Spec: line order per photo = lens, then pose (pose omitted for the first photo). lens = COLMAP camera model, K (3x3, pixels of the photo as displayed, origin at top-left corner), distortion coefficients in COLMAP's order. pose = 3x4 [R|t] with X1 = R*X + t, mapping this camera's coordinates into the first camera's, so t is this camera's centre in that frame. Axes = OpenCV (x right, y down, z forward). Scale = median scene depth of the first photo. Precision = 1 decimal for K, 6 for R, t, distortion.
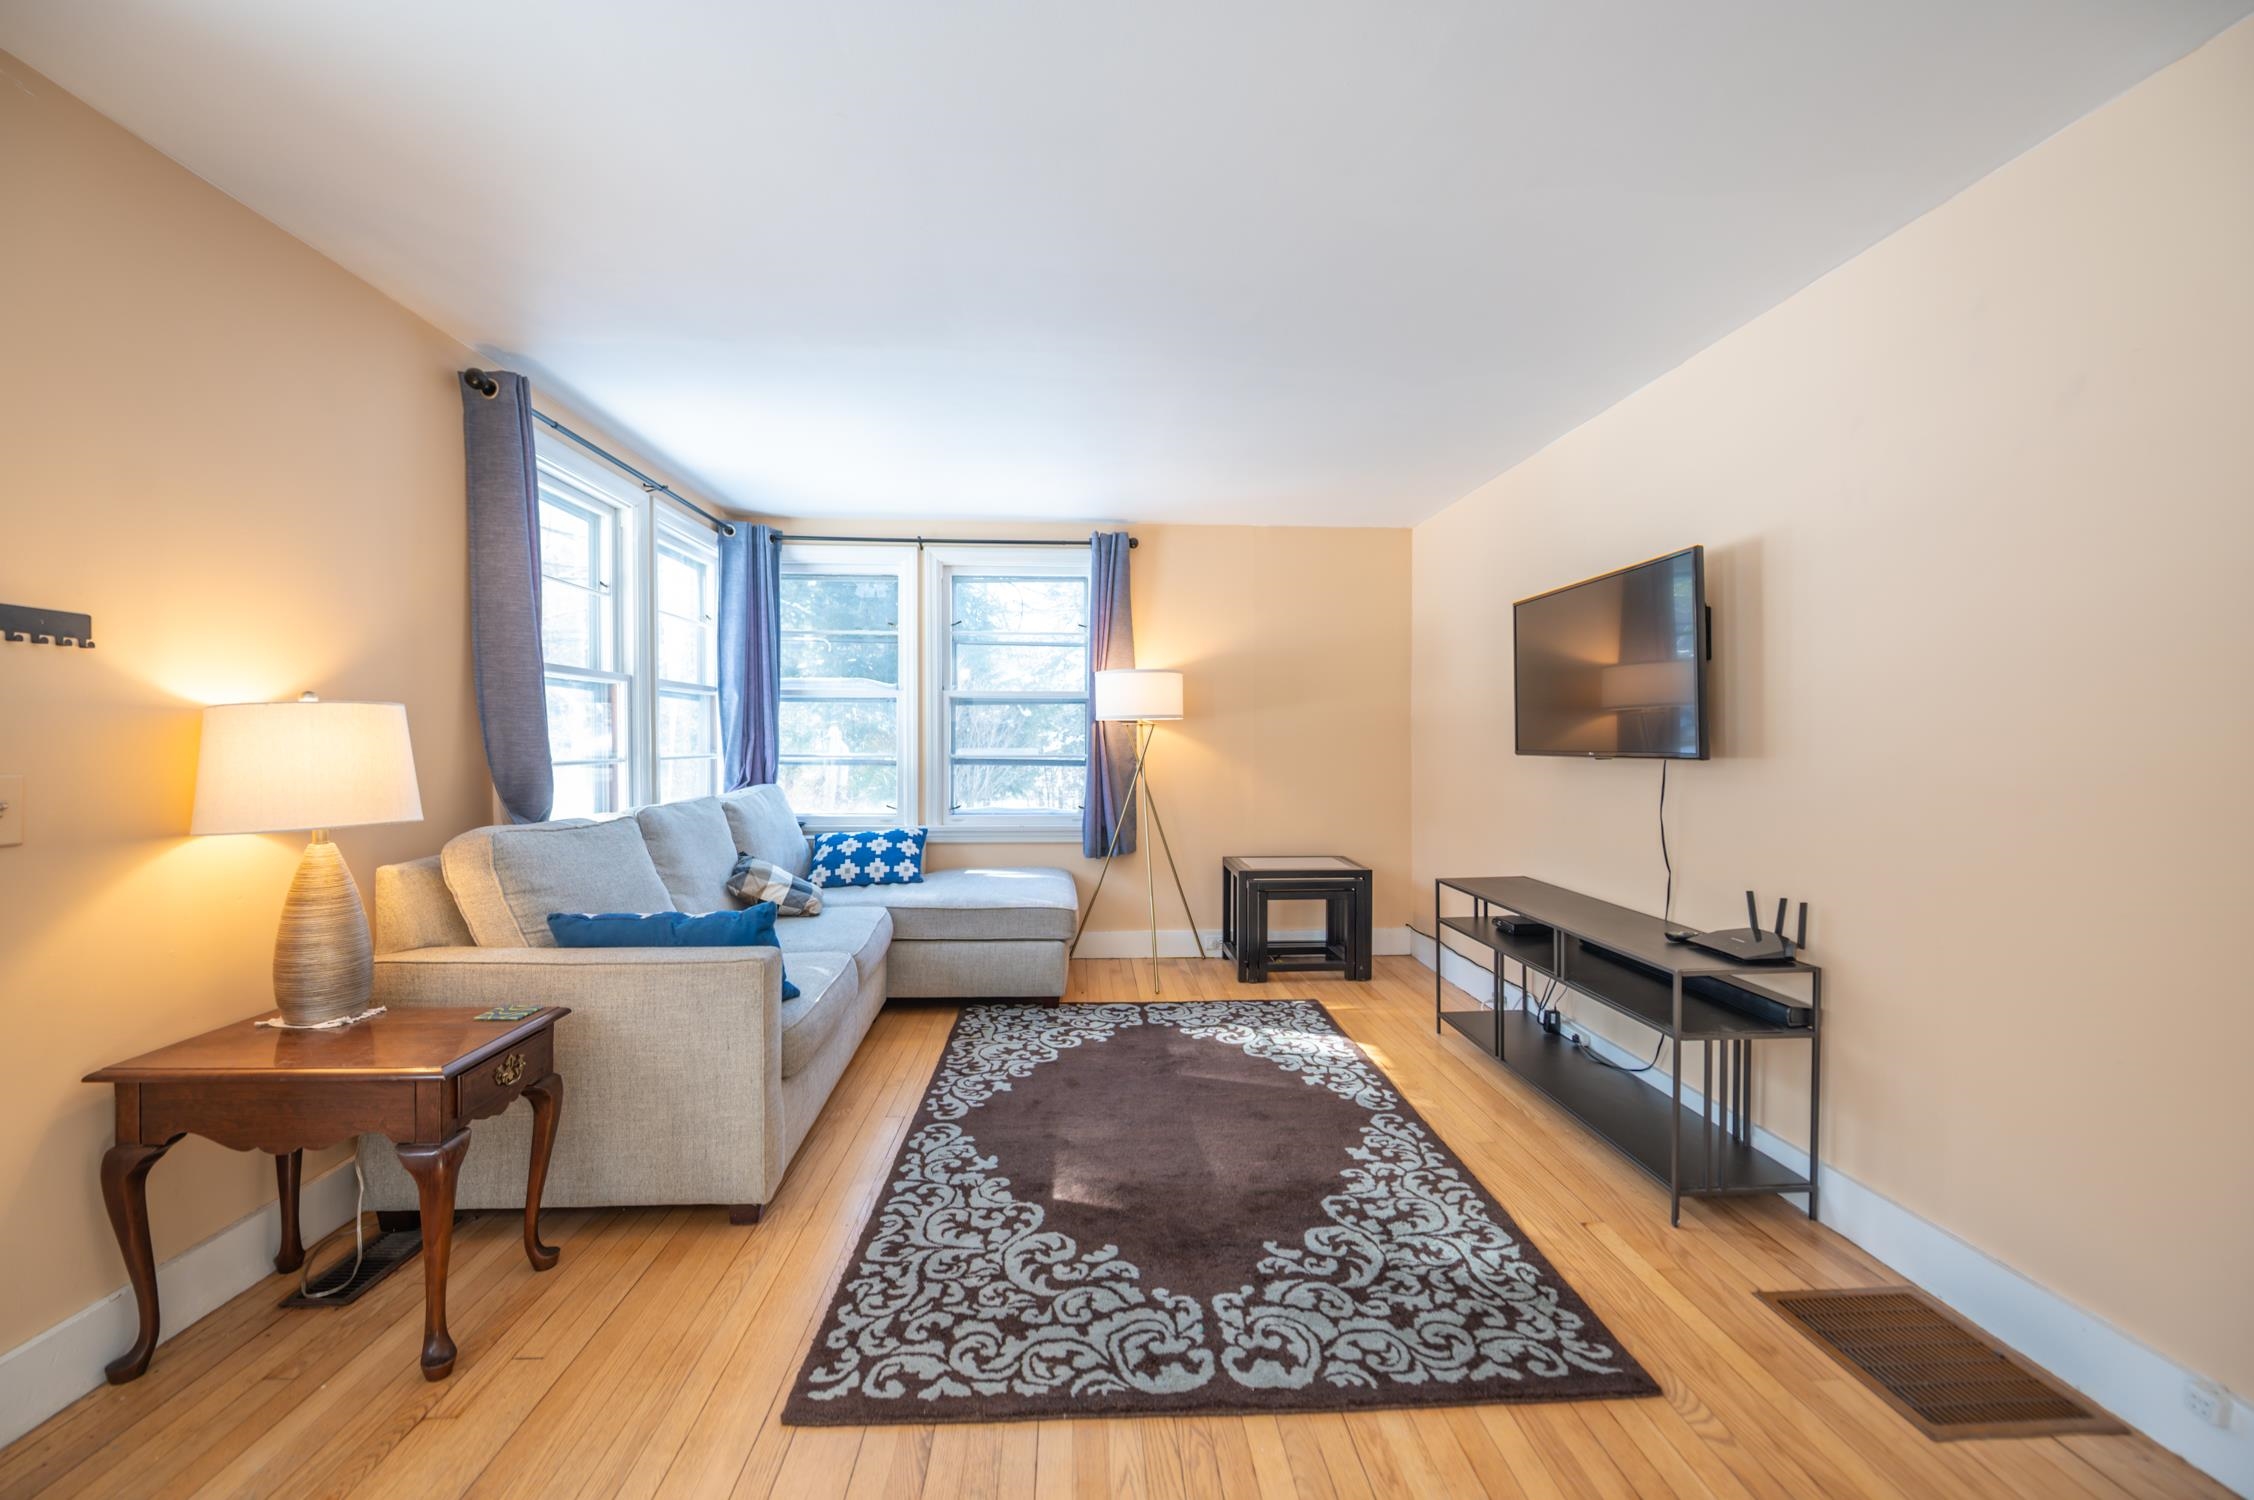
lens RADIAL K [[913.9, 0, 1124.6], [0, 913.9, 748.2], [0, 0, 1]] dist [-0.007340, -0.000993]
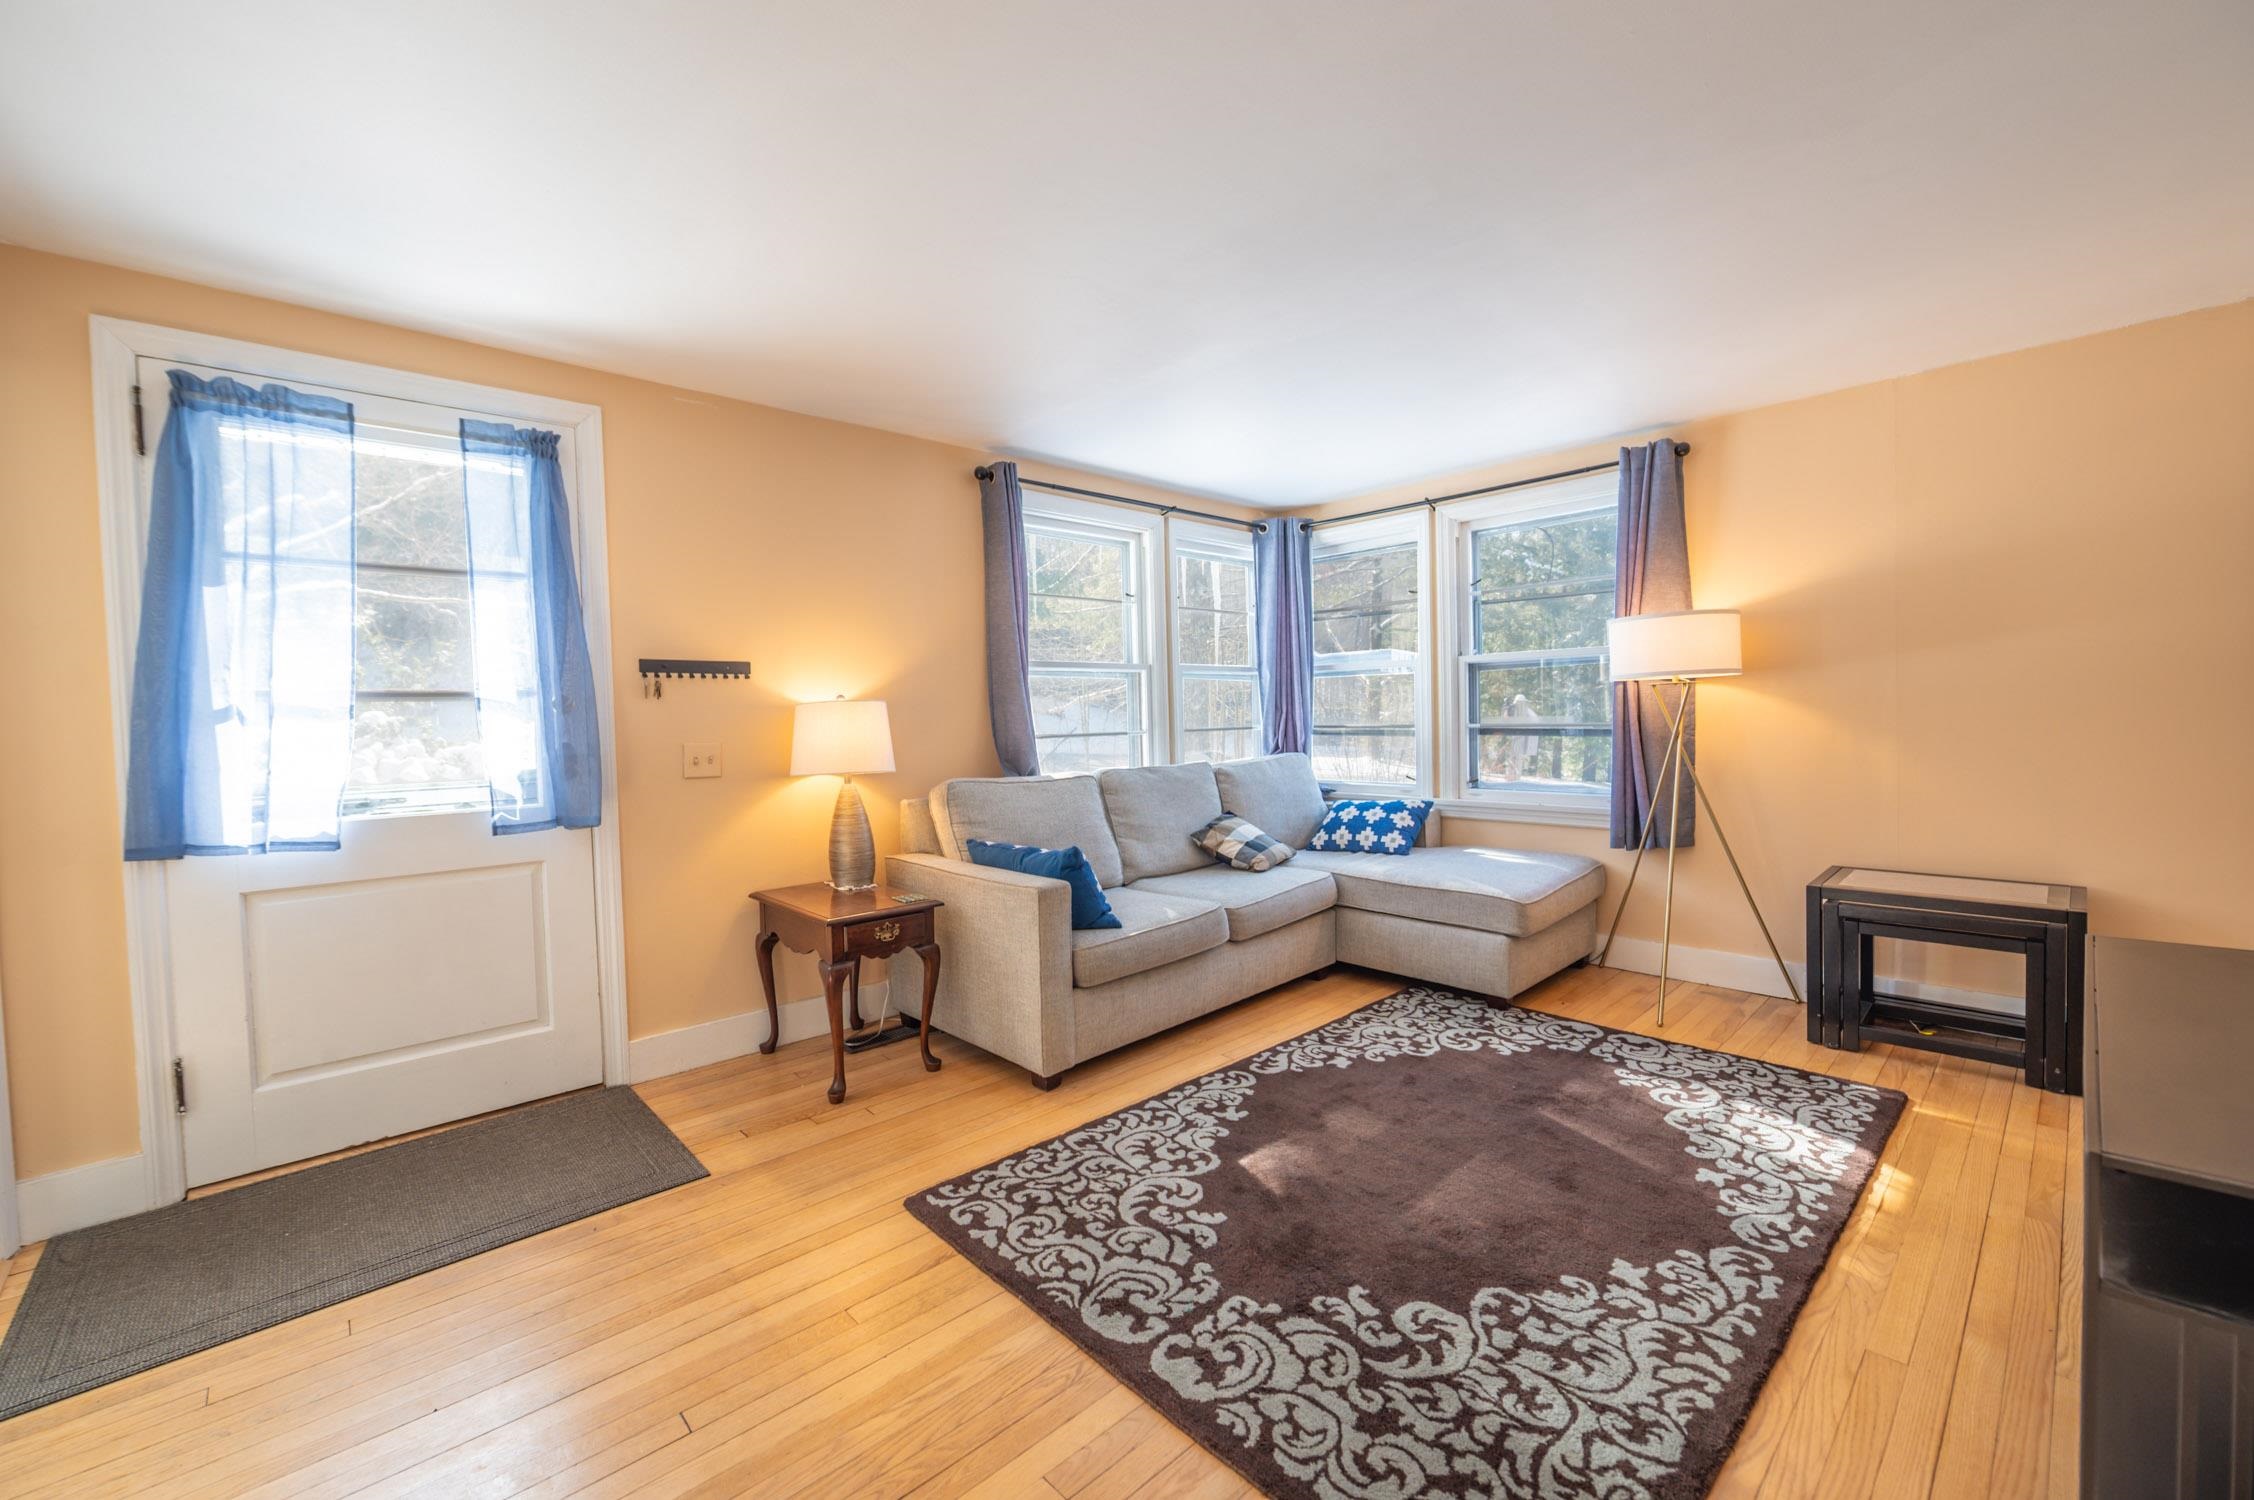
lens RADIAL K [[913.9, 0, 1109.3], [0, 913.9, 741.8], [0, 0, 1]] dist [-0.007340, -0.000993]
pose [[0.621036, 0.006135, -0.783758, 0.526777], [0.015886, 0.999665, 0.020413, 0.000151], [0.783621, -0.025128, 0.620731, 0.219522]]
